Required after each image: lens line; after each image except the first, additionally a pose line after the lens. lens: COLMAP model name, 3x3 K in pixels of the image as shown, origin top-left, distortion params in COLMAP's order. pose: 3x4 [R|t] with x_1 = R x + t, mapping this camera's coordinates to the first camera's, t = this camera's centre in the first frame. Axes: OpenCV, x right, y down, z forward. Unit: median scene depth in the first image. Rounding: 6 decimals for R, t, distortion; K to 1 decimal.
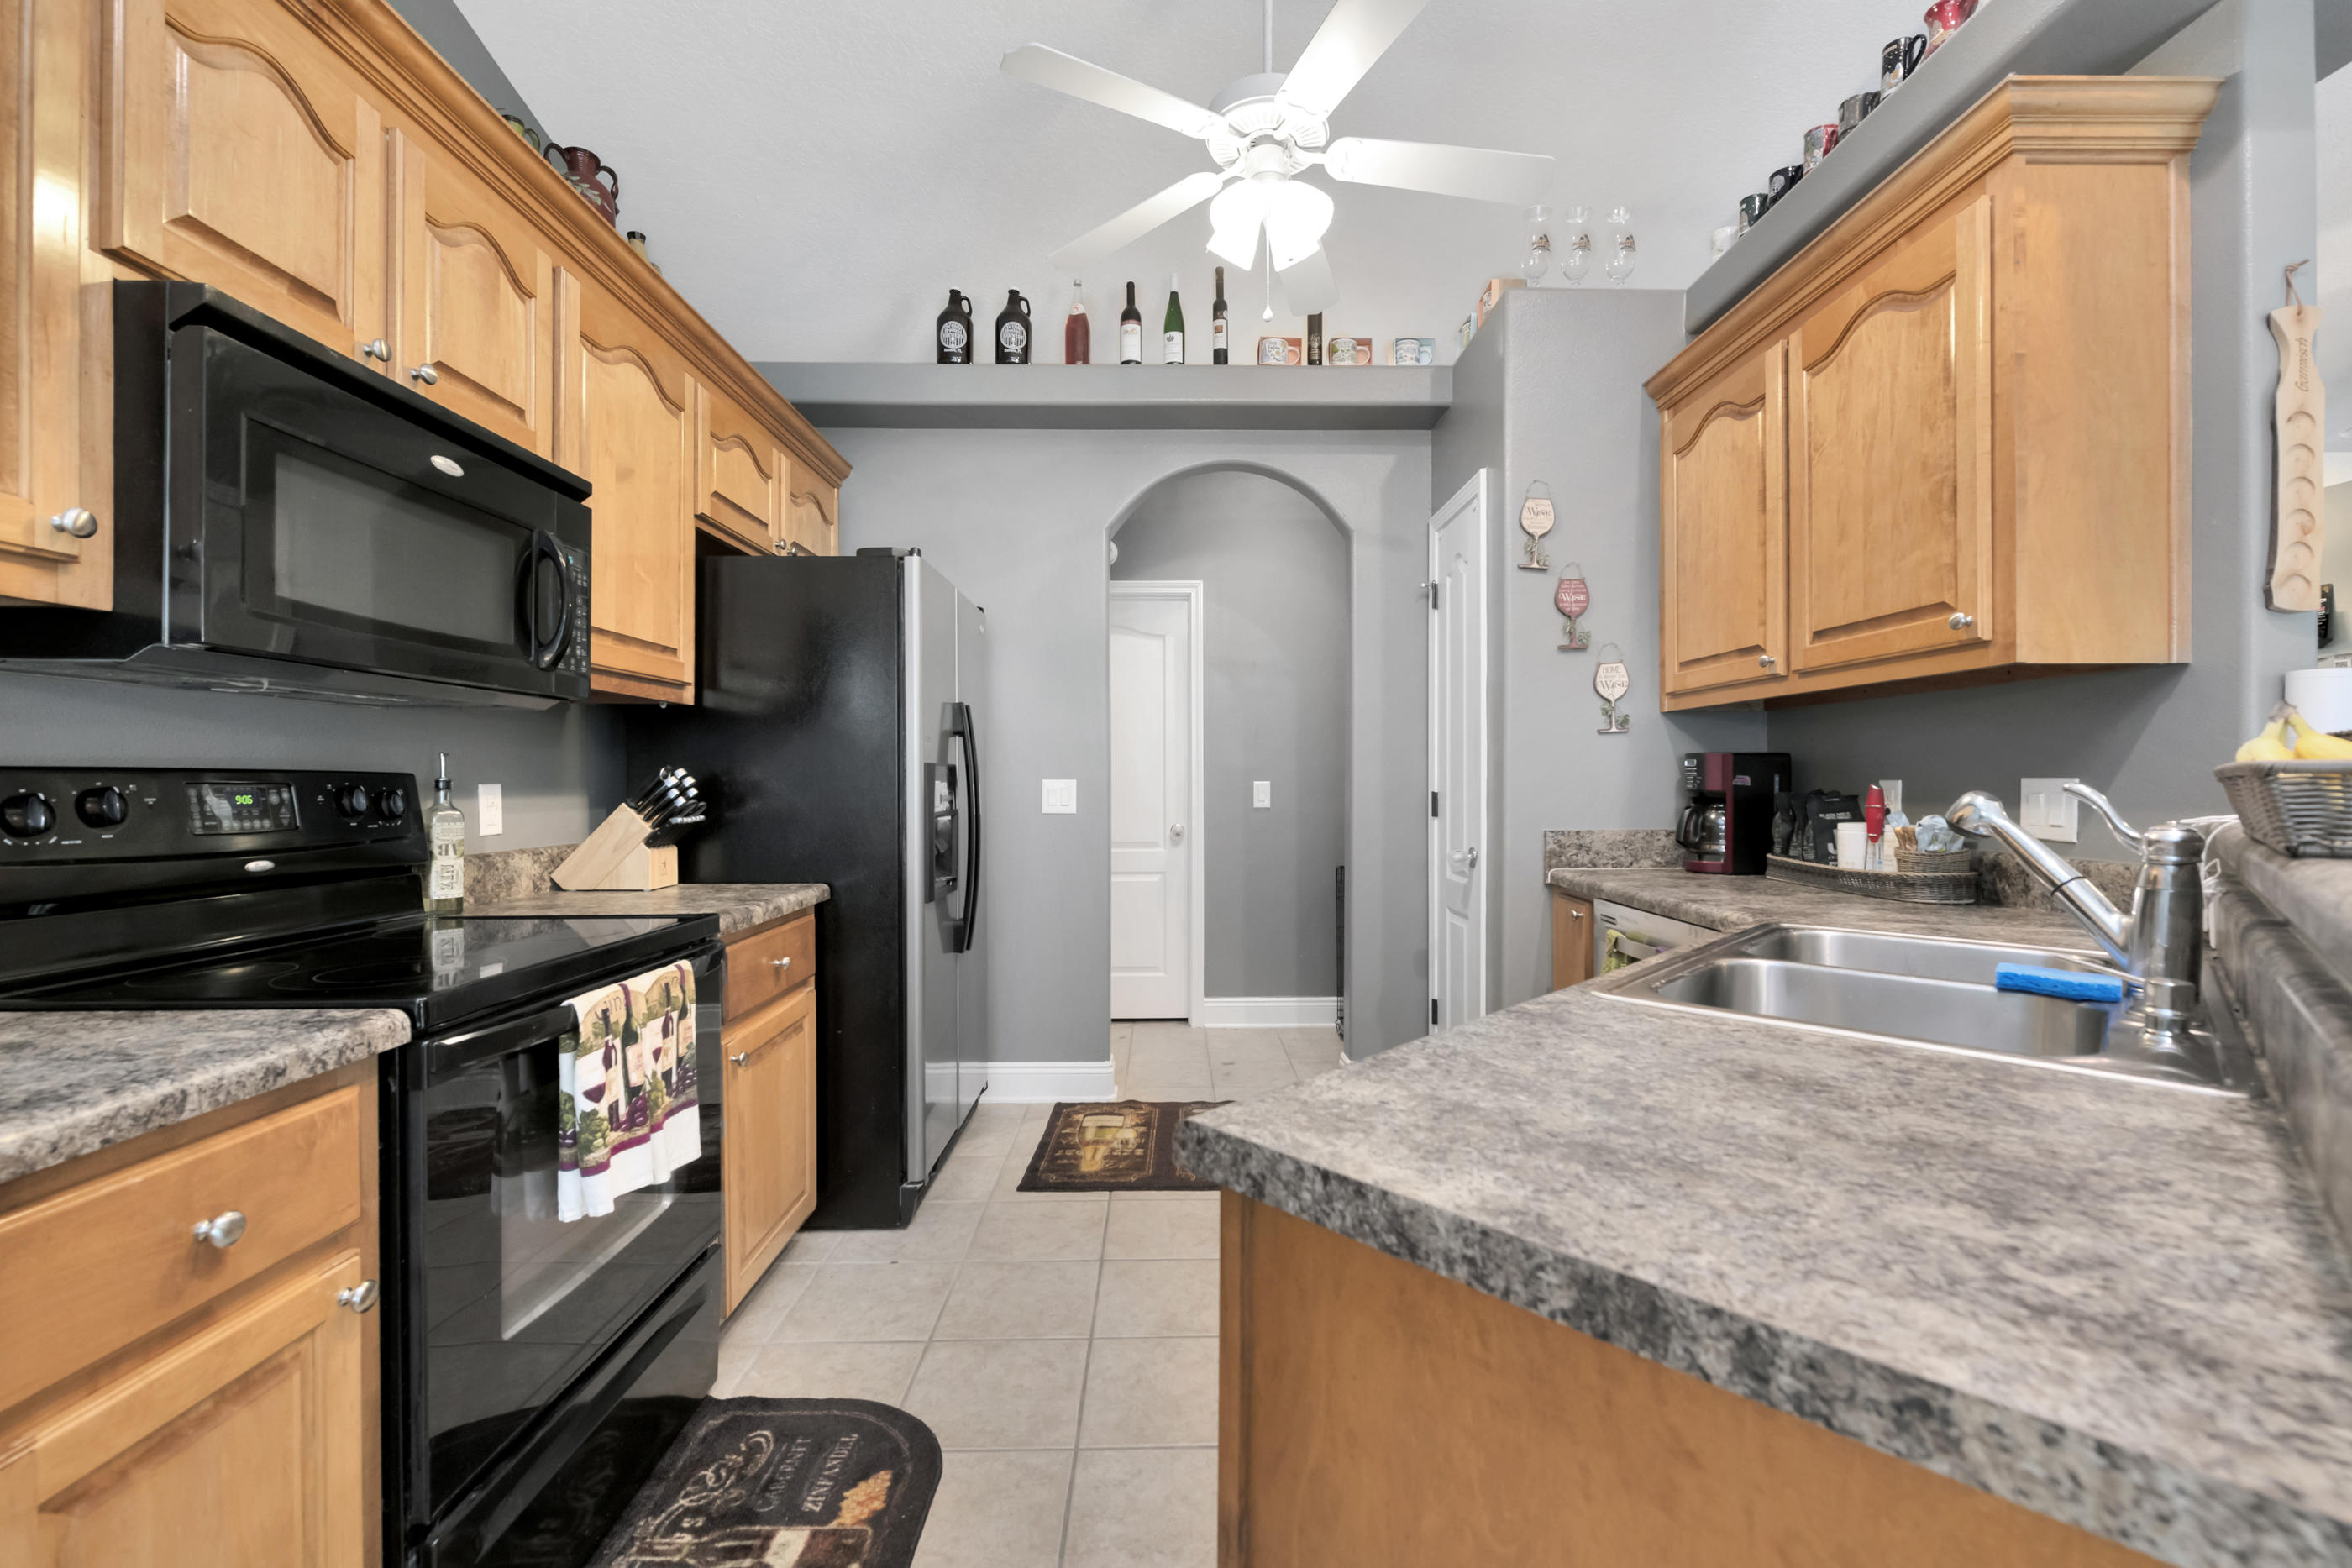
lens RADIAL K [[1112.9, 0, 1168.6], [0, 1112.9, 777.2], [0, 0, 1]] dist [-0.004500, -0.000719]
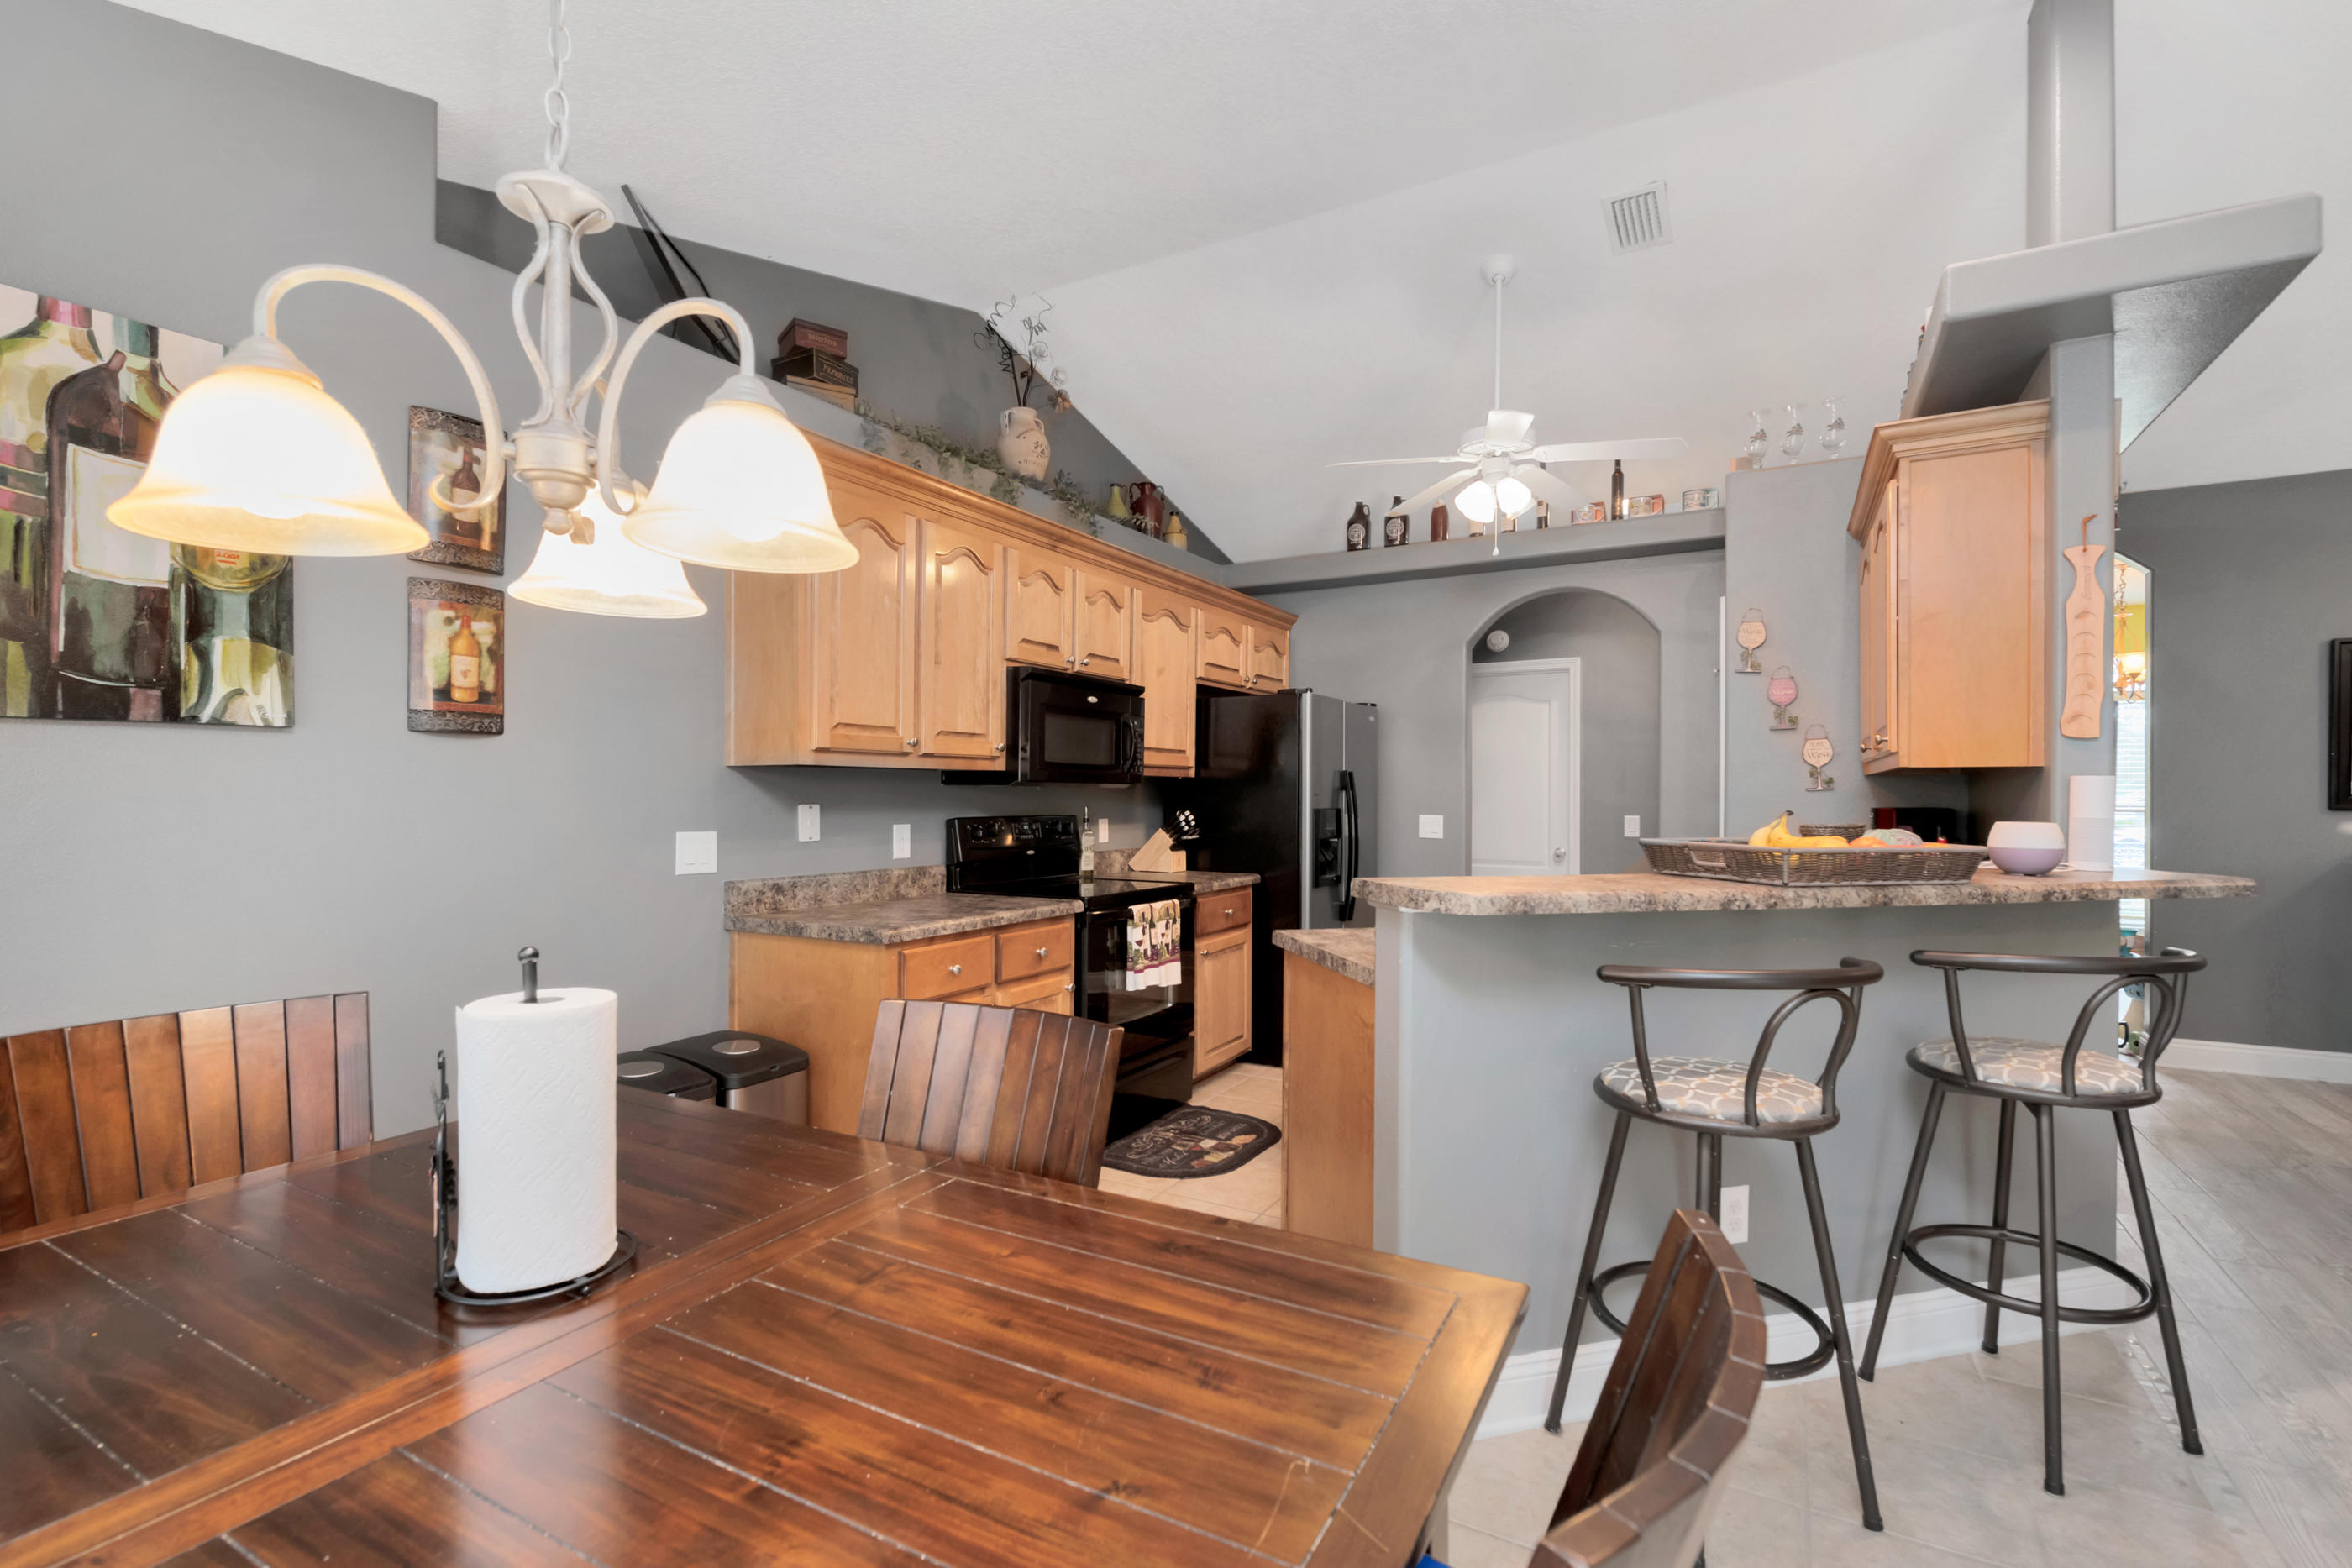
lens RADIAL K [[1040.1, 0, 1176.0], [0, 1040.1, 784.0], [0, 0, 1]] dist [-0.000030, -0.000041]
pose [[0.891419, 0.004703, -0.453155, 0.483878], [-0.009706, 0.999915, -0.008717, -0.051255], [0.453075, 0.012169, 0.891389, -0.830830]]
